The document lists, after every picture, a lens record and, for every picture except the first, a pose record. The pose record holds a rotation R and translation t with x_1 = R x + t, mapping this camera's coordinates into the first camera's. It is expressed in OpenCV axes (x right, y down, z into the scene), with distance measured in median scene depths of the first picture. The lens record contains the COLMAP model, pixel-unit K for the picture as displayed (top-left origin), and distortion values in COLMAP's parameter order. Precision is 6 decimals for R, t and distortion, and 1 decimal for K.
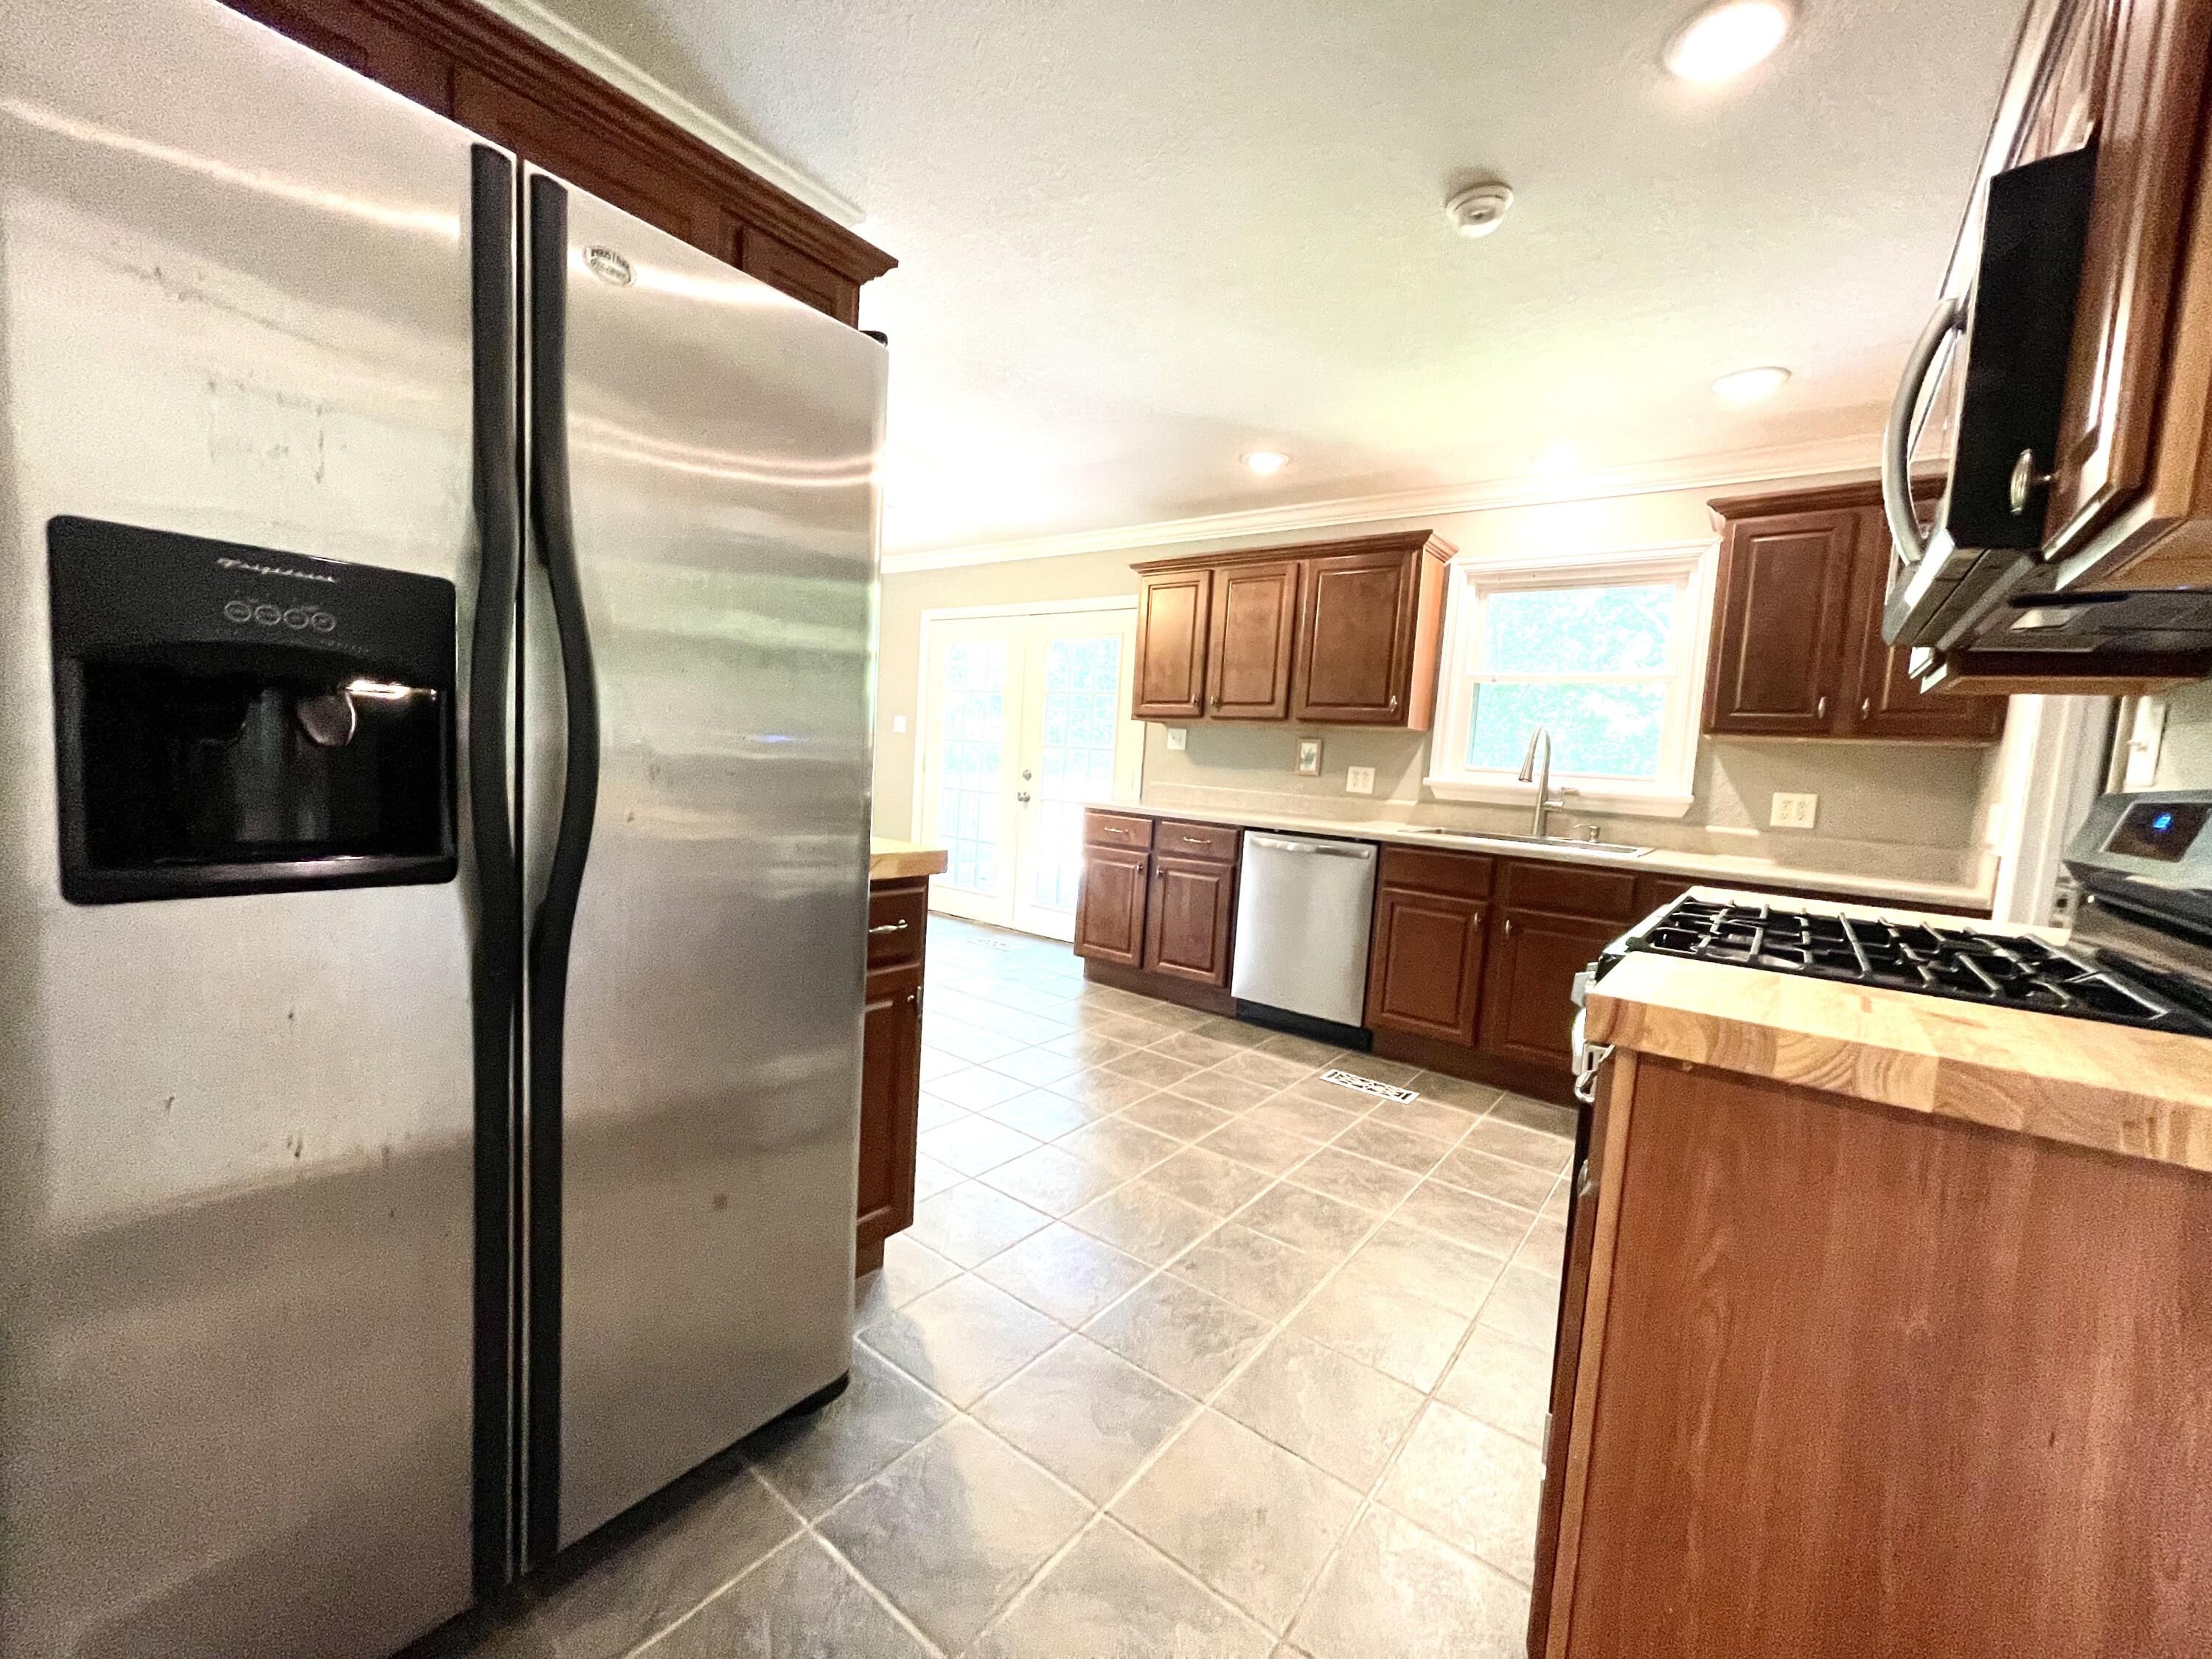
lens RADIAL K [[888.3, 0, 1107.6], [0, 888.3, 835.1], [0, 0, 1]] dist [0.000749, -0.000453]
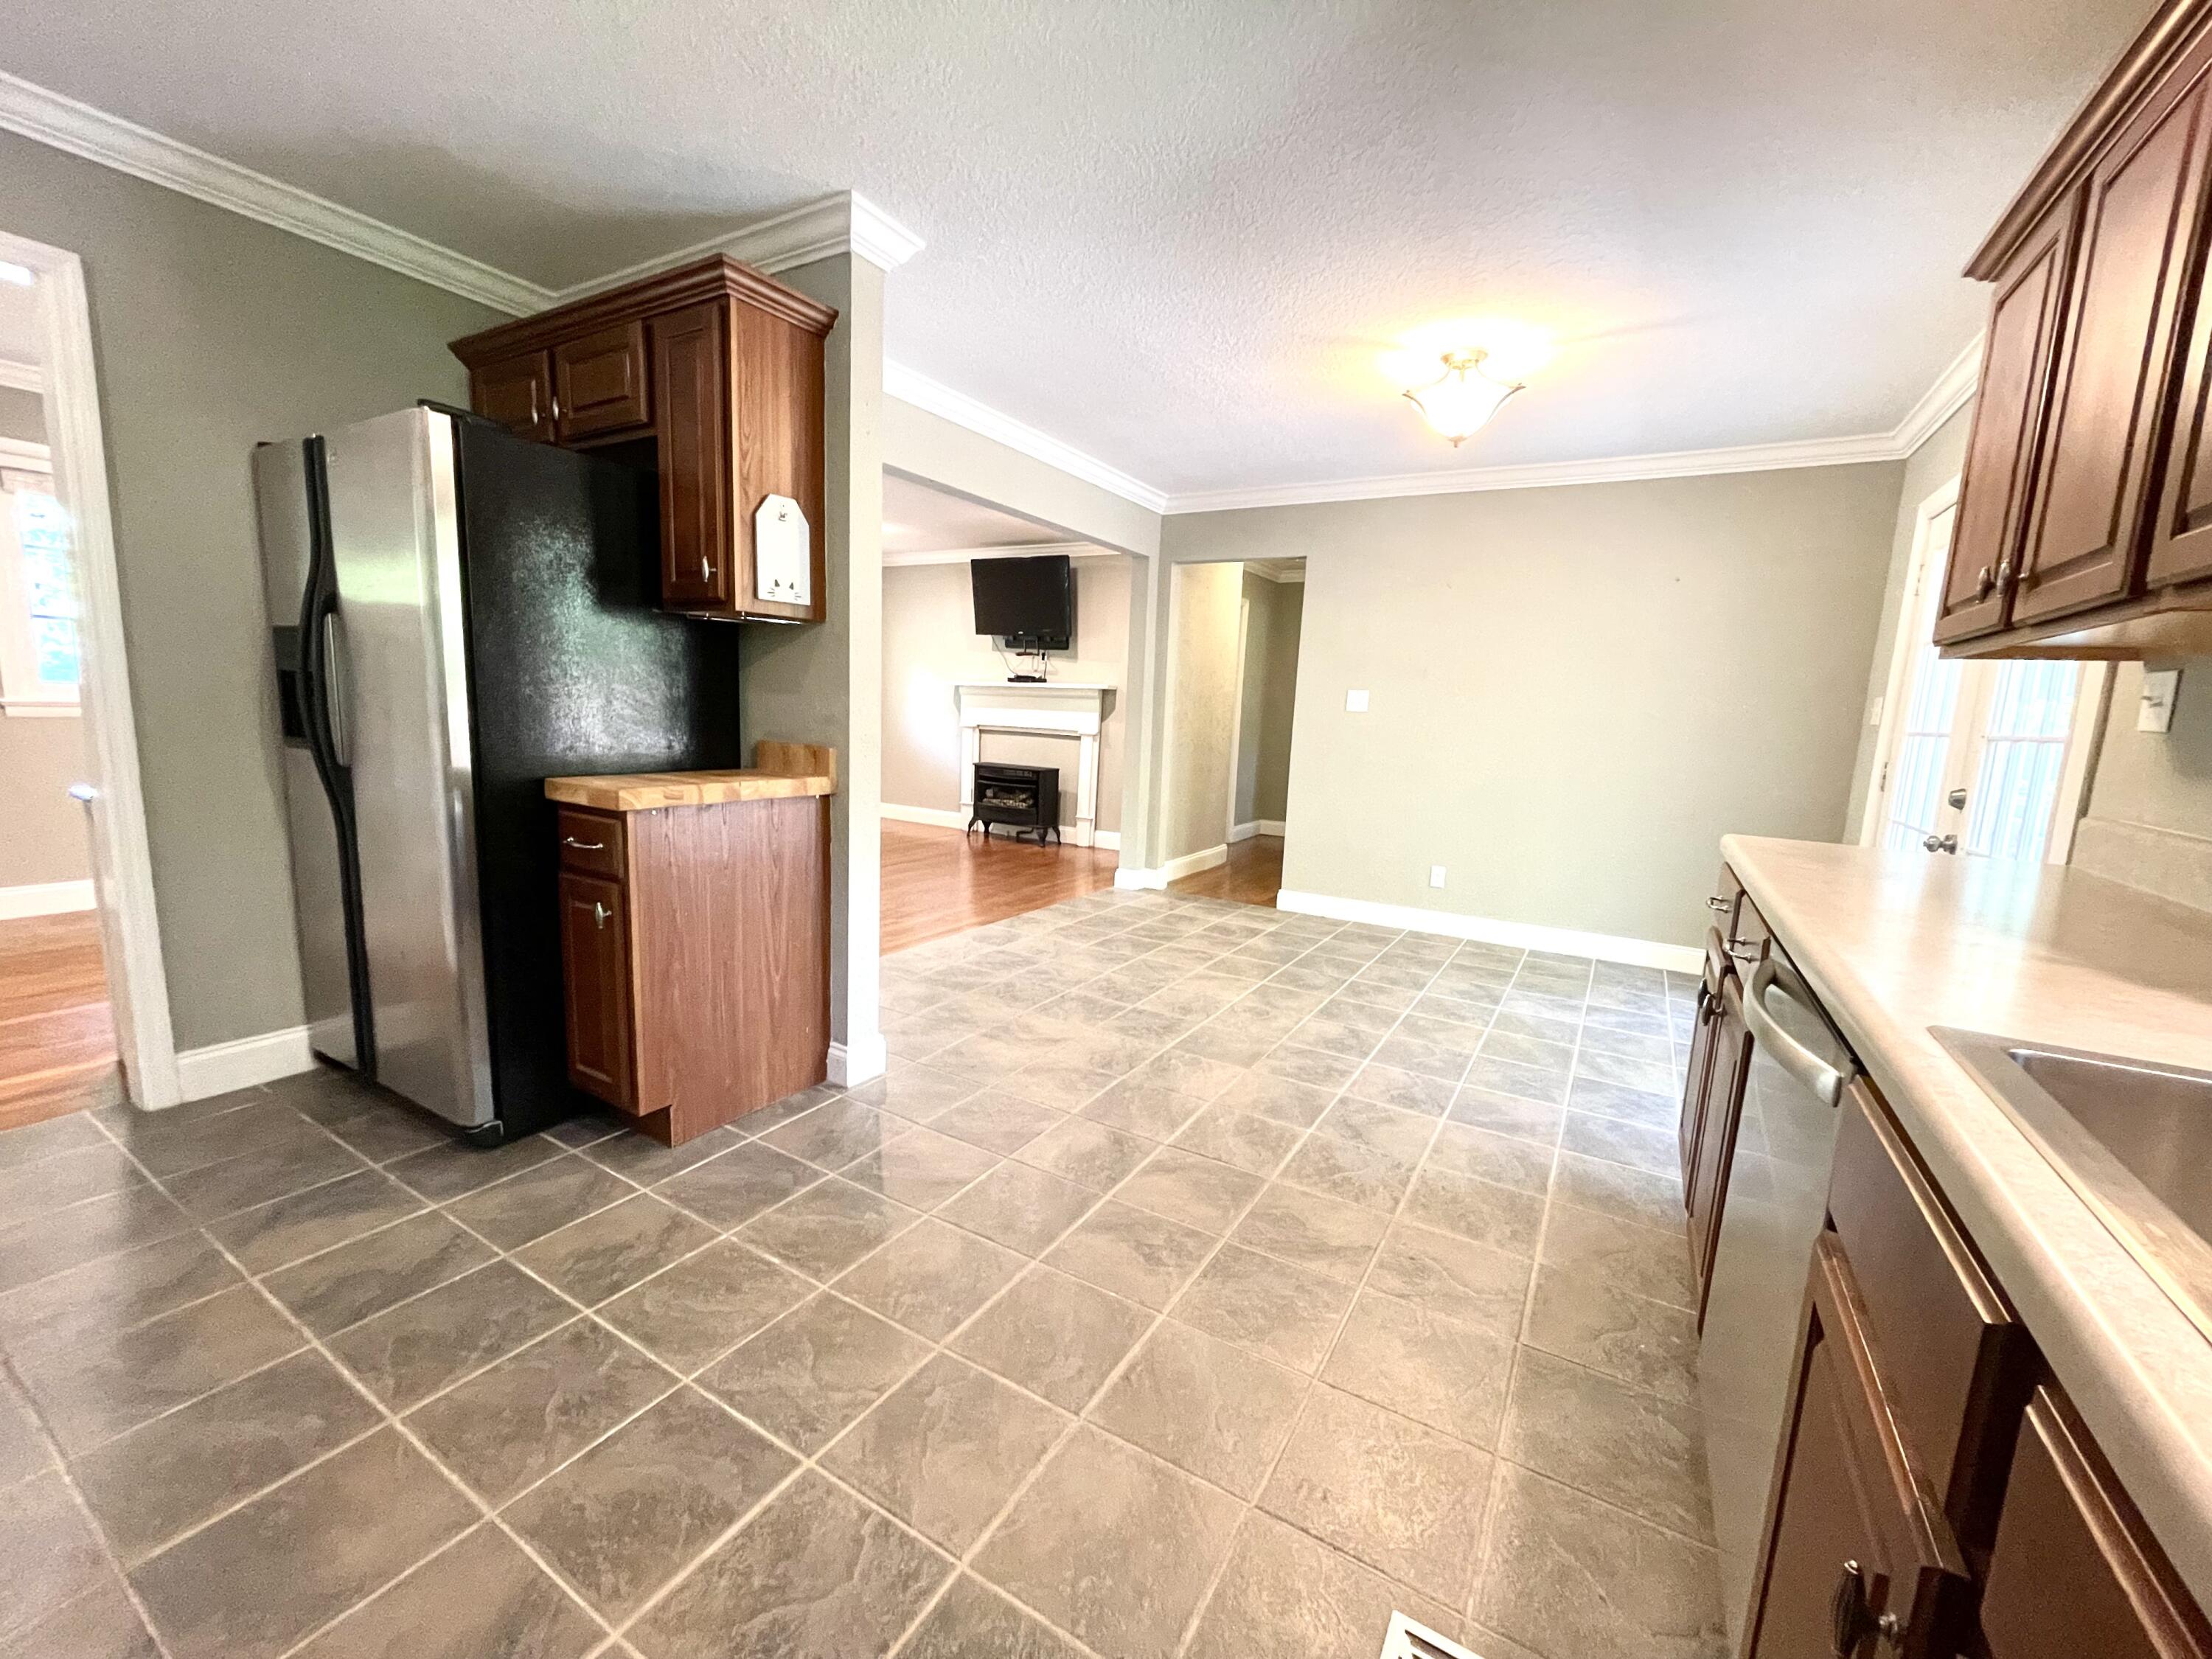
lens RADIAL K [[888.3, 0, 1107.6], [0, 888.3, 835.1], [0, 0, 1]] dist [0.000749, -0.000453]
pose [[0.121475, 0.091531, -0.988365, 0.538599], [-0.122780, 0.989478, 0.076544, -0.047161], [0.984972, 0.112053, 0.131435, 0.789887]]
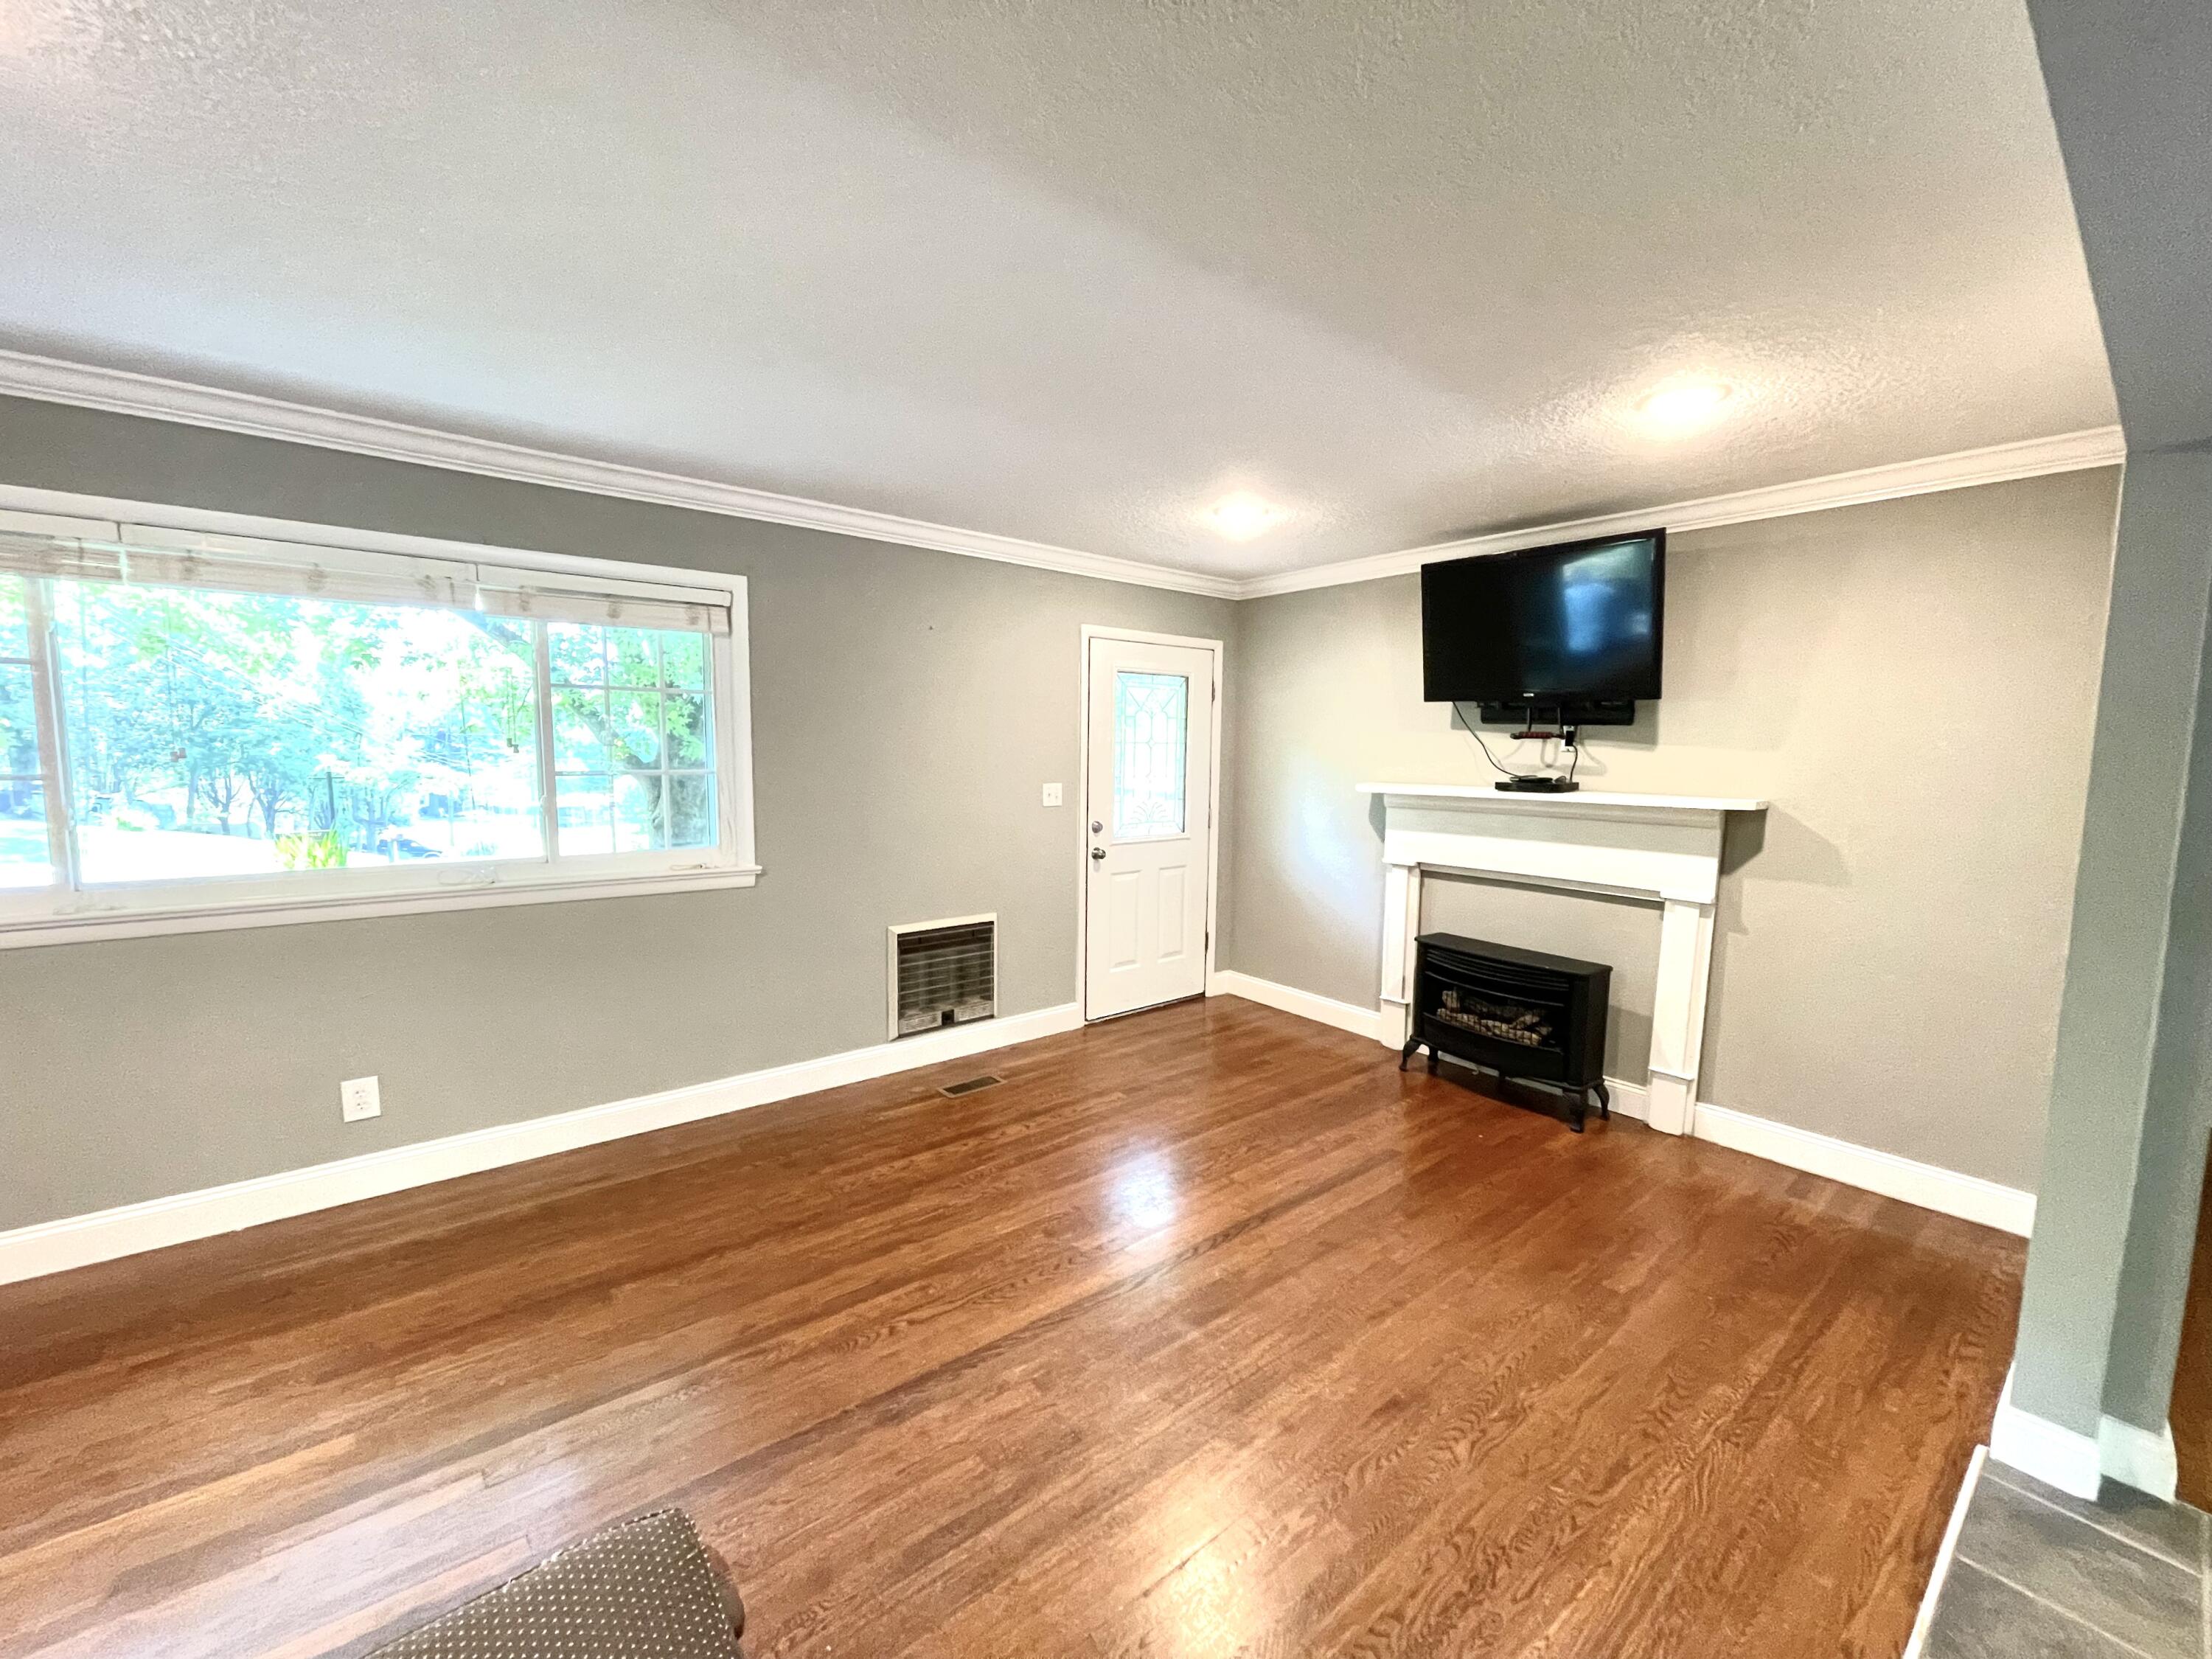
lens RADIAL K [[888.3, 0, 1107.6], [0, 888.3, 835.1], [0, 0, 1]] dist [0.000749, -0.000453]
pose [[-0.226370, 0.033473, -0.973466, -0.471738], [-0.113493, 0.991696, 0.060492, -0.179527], [0.967407, 0.124175, -0.220691, 0.571792]]
